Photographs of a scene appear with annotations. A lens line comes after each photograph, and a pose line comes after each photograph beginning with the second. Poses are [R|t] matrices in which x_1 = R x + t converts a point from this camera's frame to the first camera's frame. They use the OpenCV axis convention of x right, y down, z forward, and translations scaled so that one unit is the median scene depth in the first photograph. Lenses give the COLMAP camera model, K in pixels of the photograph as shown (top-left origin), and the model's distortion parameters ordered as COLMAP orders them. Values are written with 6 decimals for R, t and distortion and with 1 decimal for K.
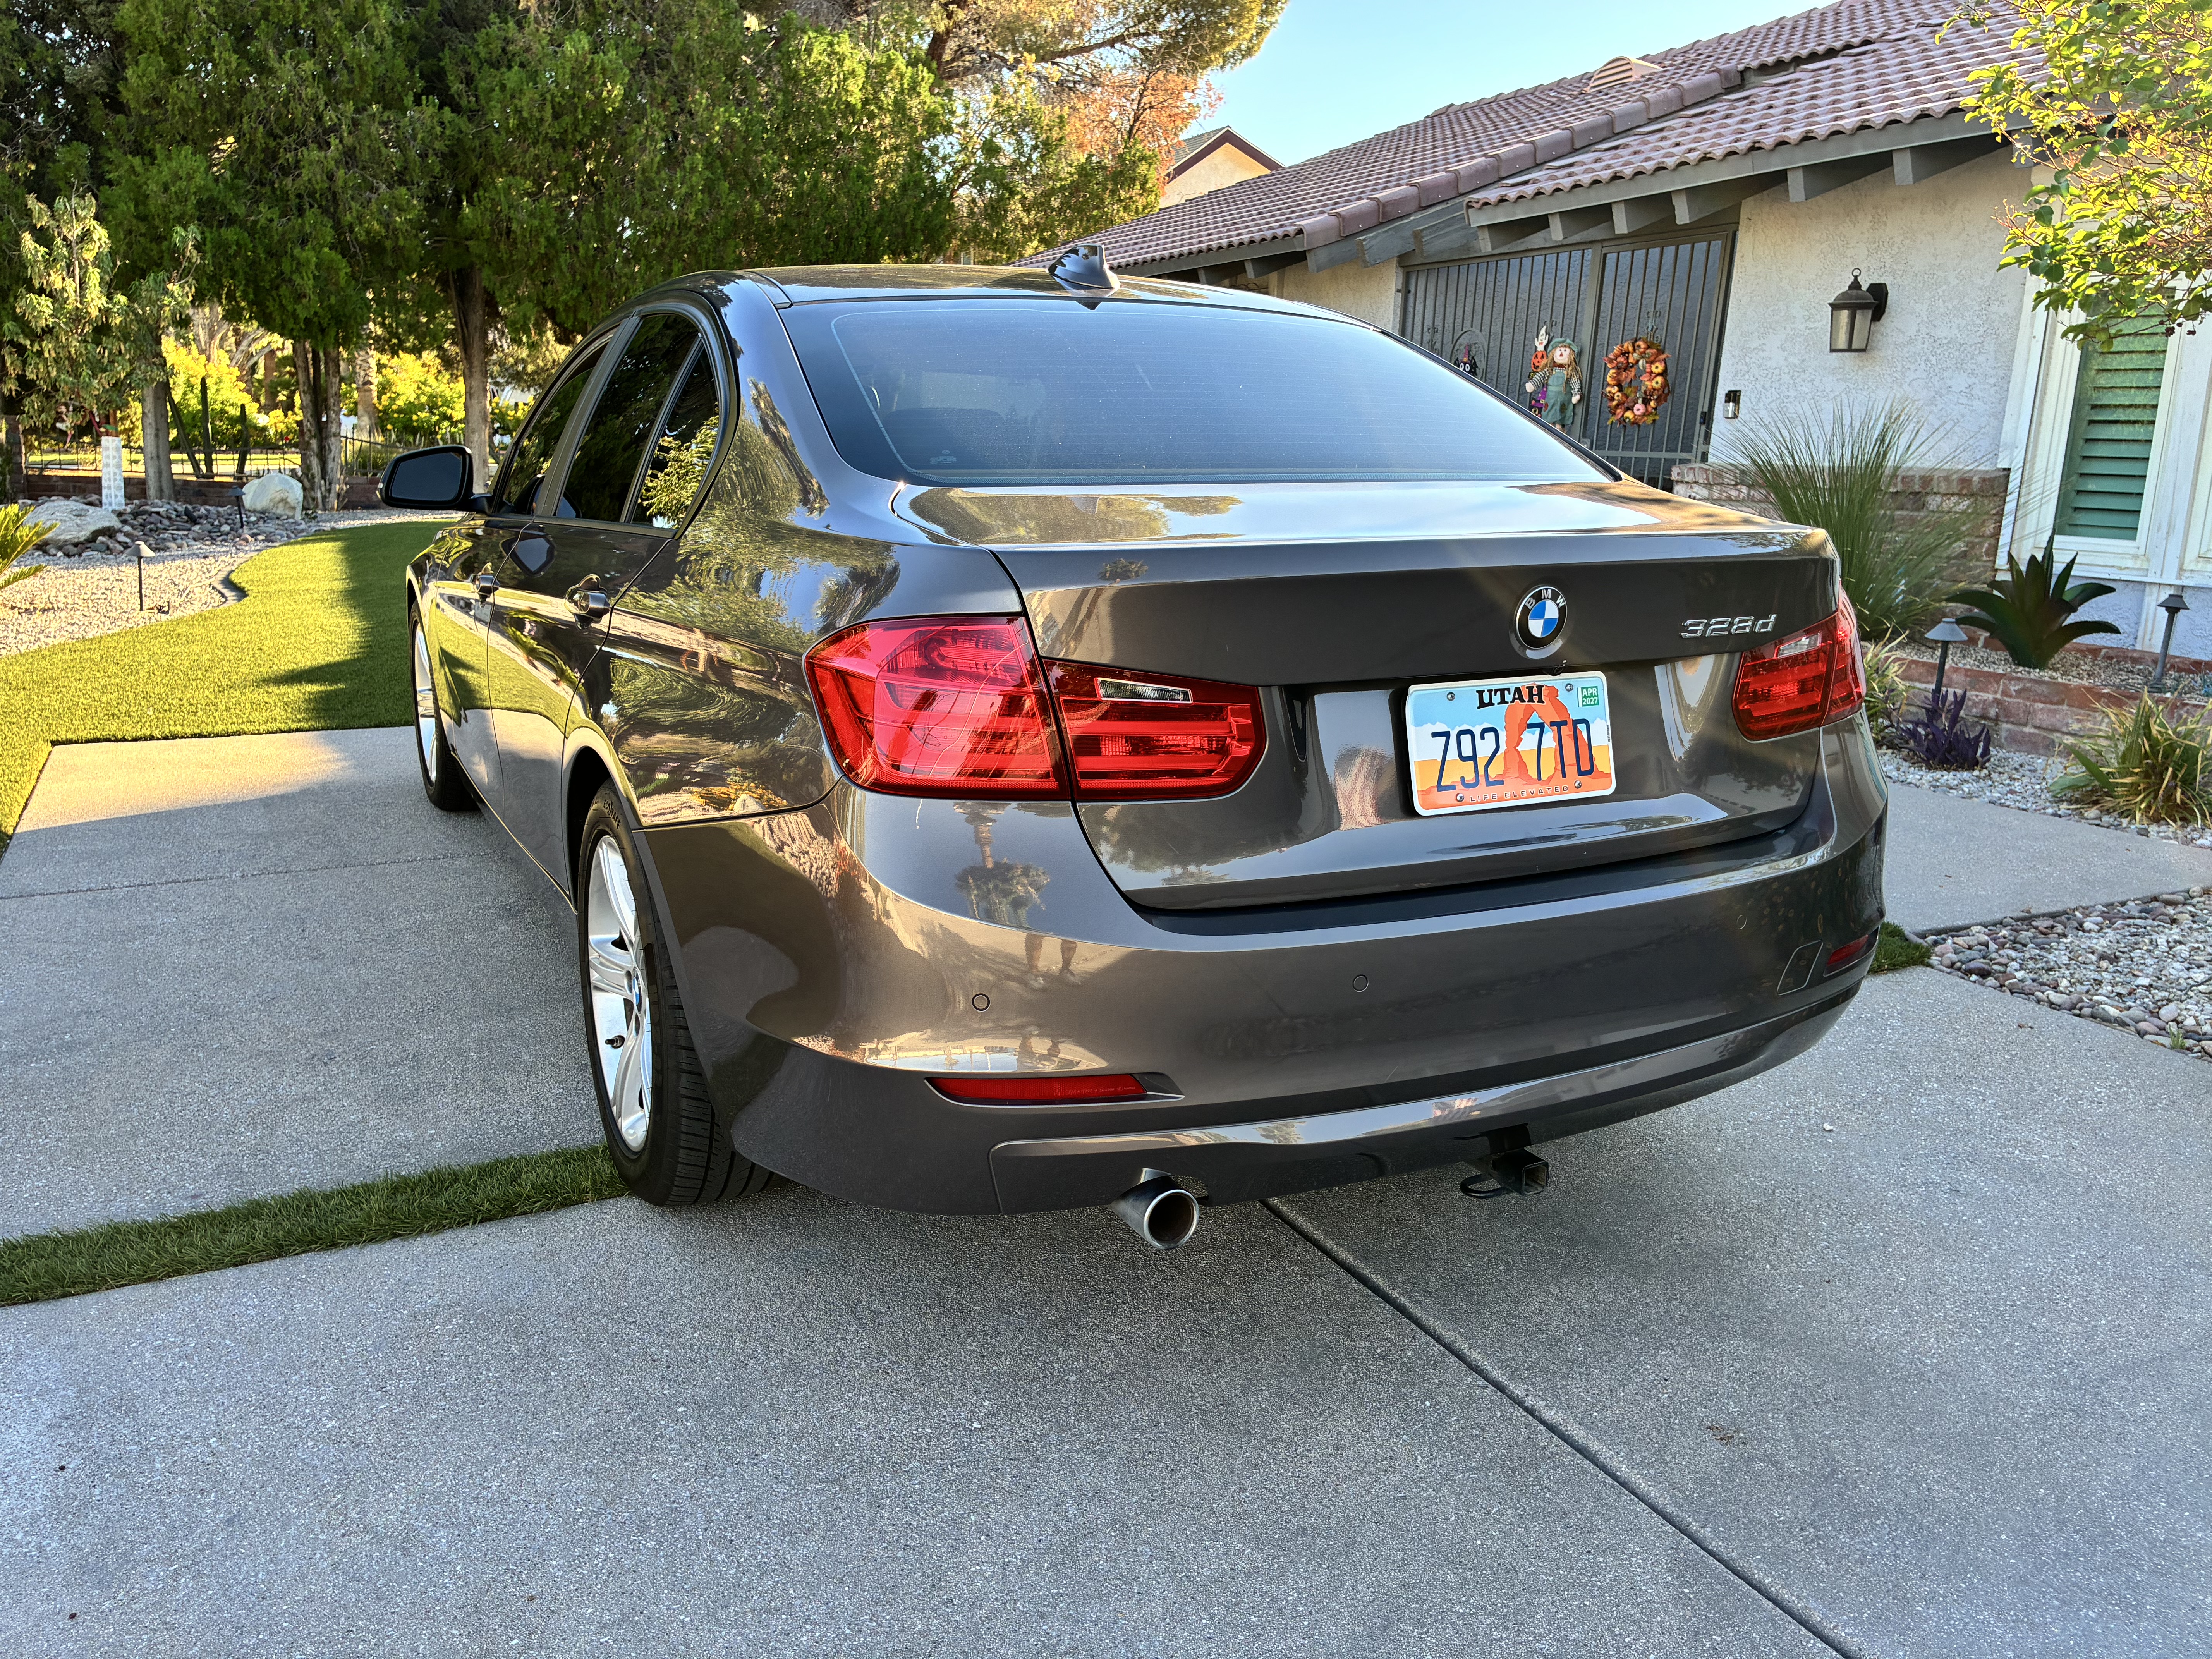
lens RADIAL K [[1694.3, 0, 1125.3], [0, 1694.3, 837.6], [0, 0, 1]] dist [0.079133, -0.121841]
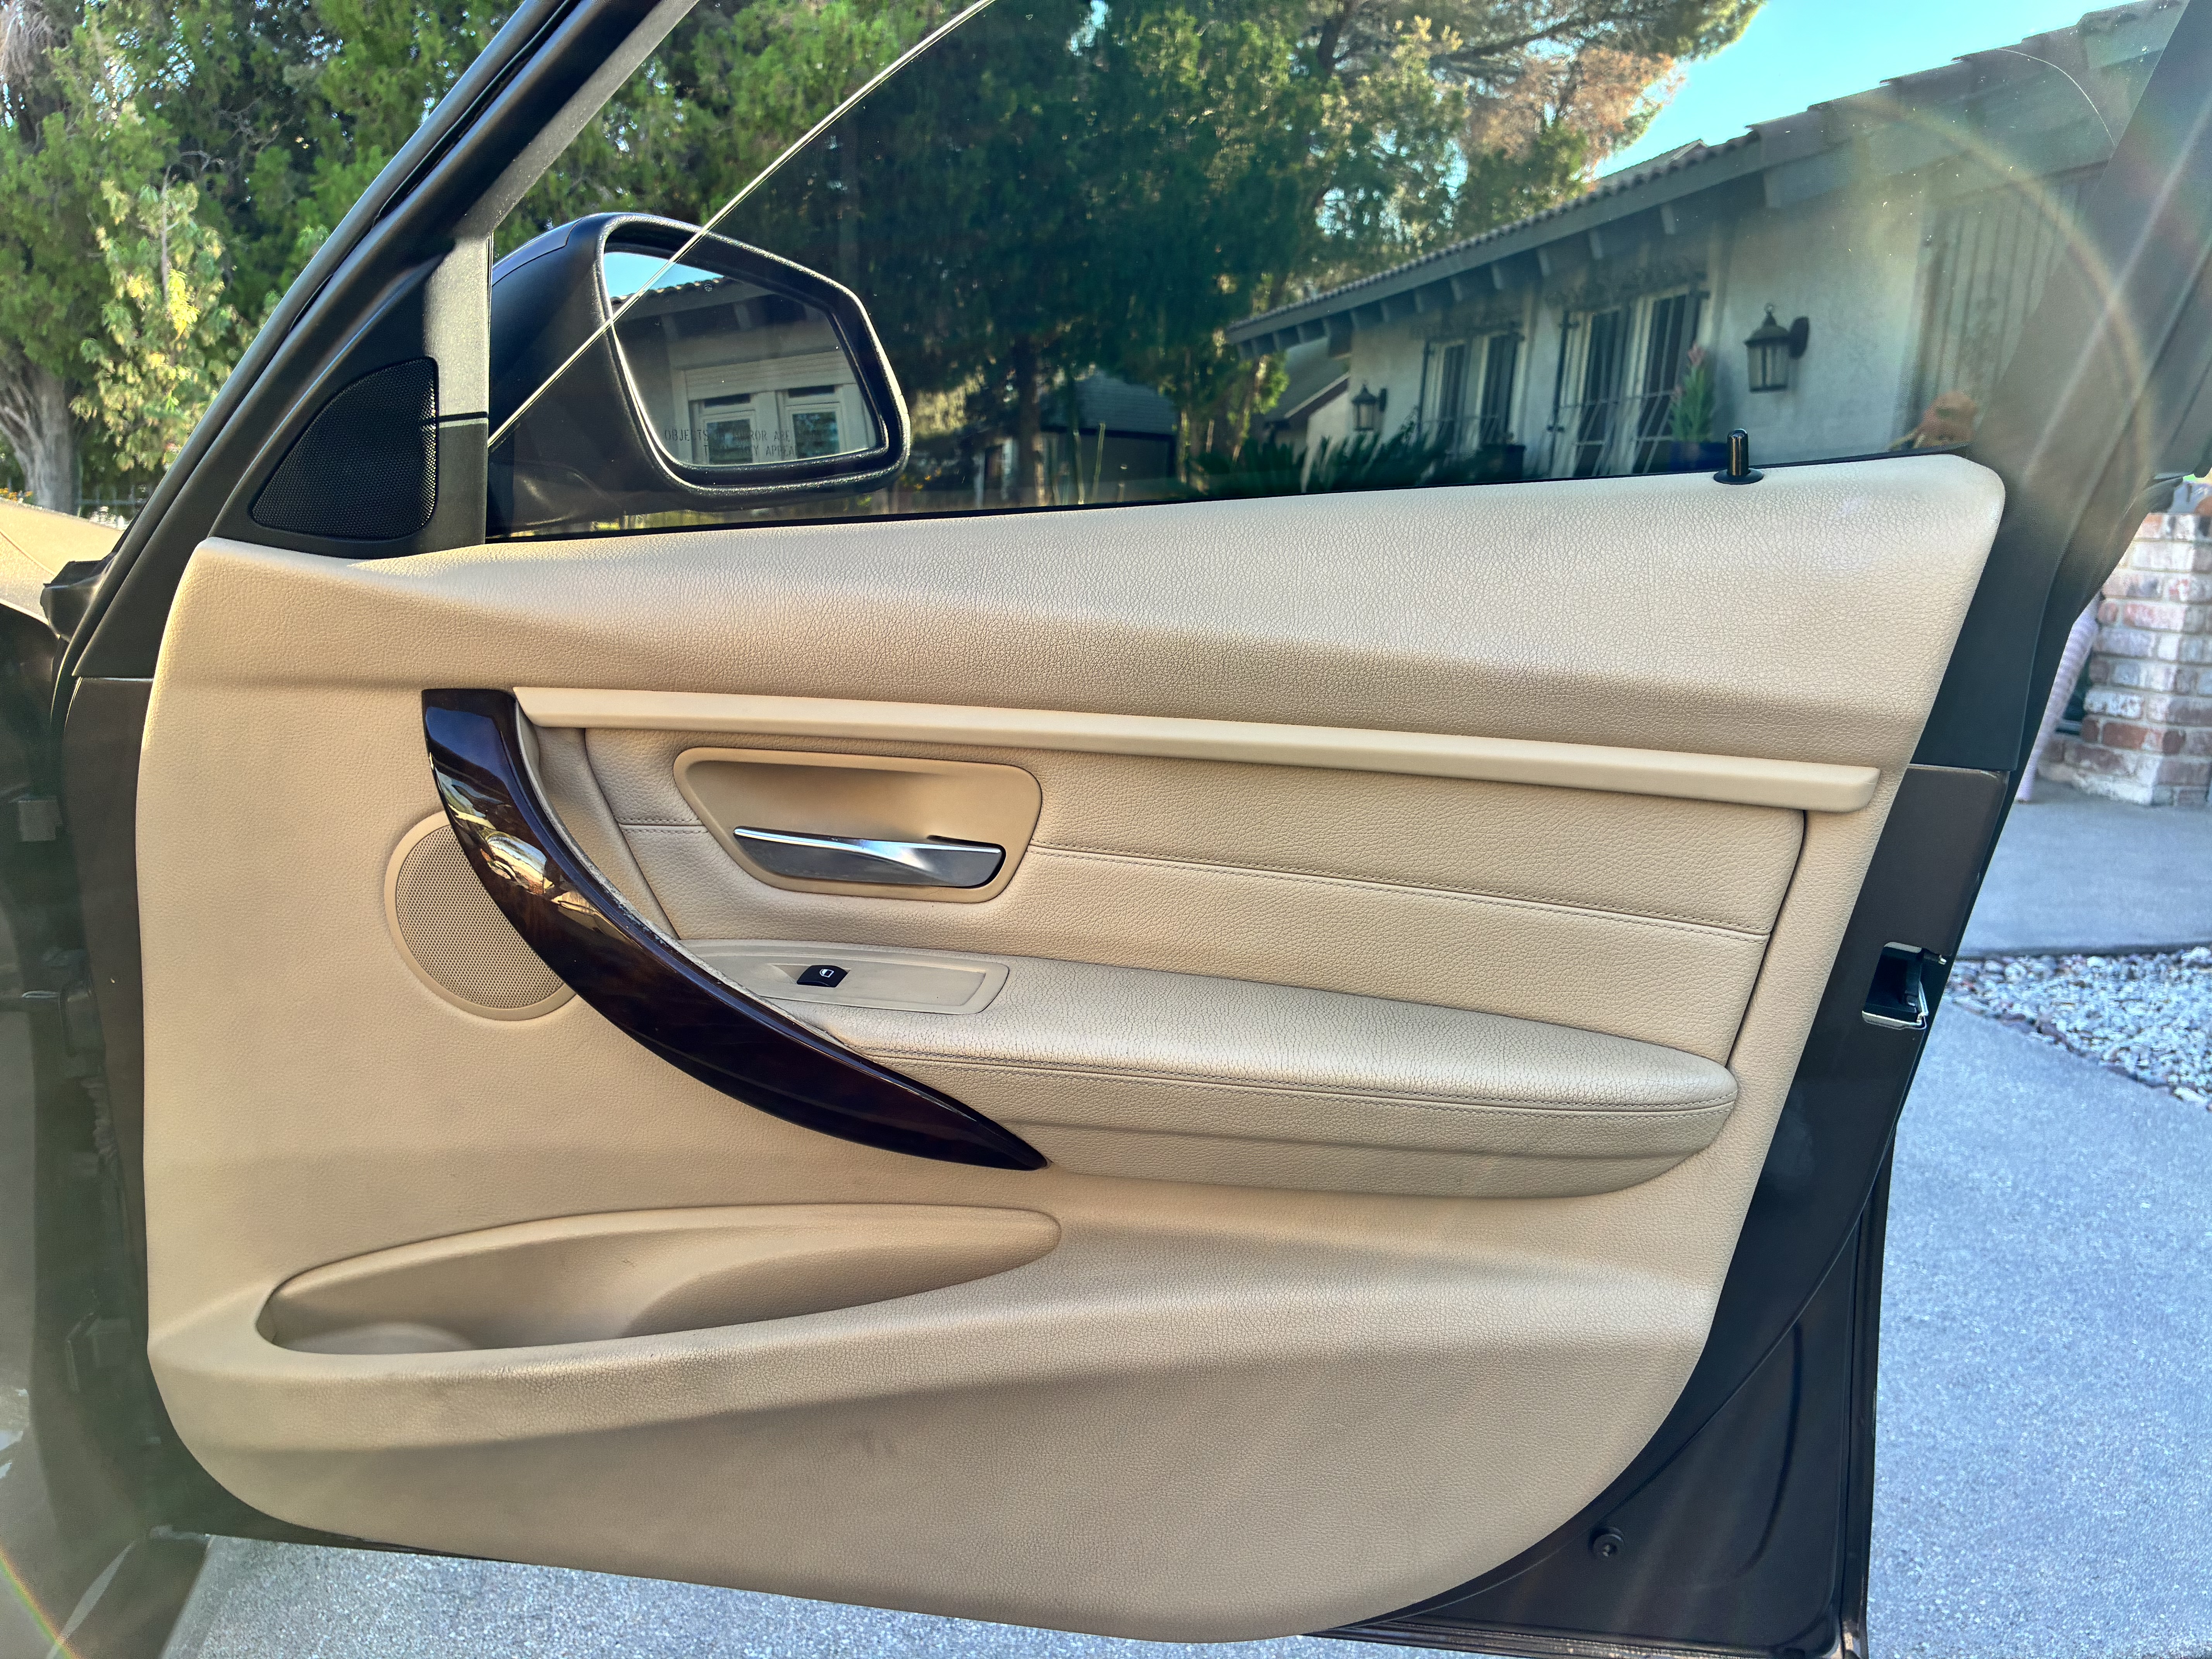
lens RADIAL K [[1618.2, 0, 1098.4], [0, 1618.2, 866.0], [0, 0, 1]] dist [0.077530, -0.103042]
pose [[0.958756, 0.068962, -0.275739, 0.051354], [-0.075105, 0.997106, -0.011768, -0.067863], [0.274130, 0.031992, 0.961160, 0.349059]]
